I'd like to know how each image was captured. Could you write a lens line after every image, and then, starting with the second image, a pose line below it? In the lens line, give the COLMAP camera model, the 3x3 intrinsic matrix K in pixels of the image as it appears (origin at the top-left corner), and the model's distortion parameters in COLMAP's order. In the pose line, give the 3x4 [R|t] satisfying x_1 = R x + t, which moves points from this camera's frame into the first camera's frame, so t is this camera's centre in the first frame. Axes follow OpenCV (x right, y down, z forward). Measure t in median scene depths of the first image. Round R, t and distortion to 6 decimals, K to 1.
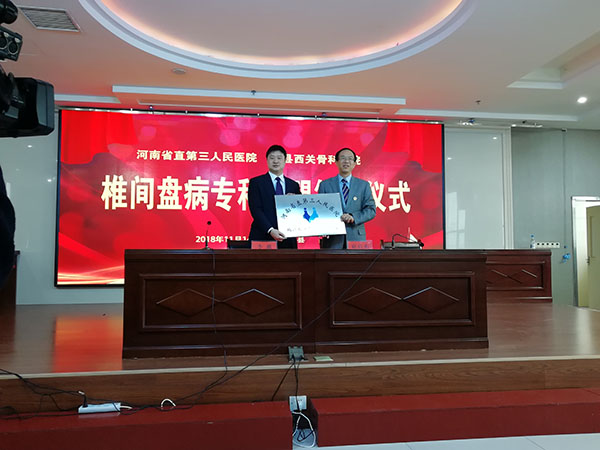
lens RADIAL K [[475.7, 0, 294.8], [0, 475.7, 225.5], [0, 0, 1]] dist [0.003005, 0.007420]
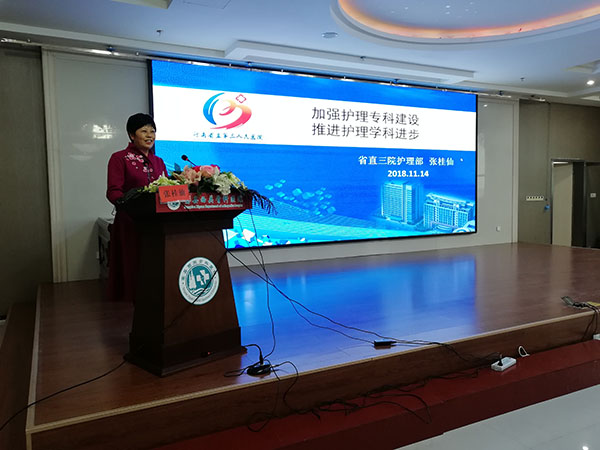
lens RADIAL K [[480.3, 0, 300.0], [0, 480.3, 225.0], [0, 0, 1]] dist [0.001536, 0.005715]
pose [[0.942412, -0.038178, 0.332268, -0.534801], [-0.000994, 0.993139, 0.116932, -0.040454], [-0.334452, -0.110528, 0.935909, 0.034980]]
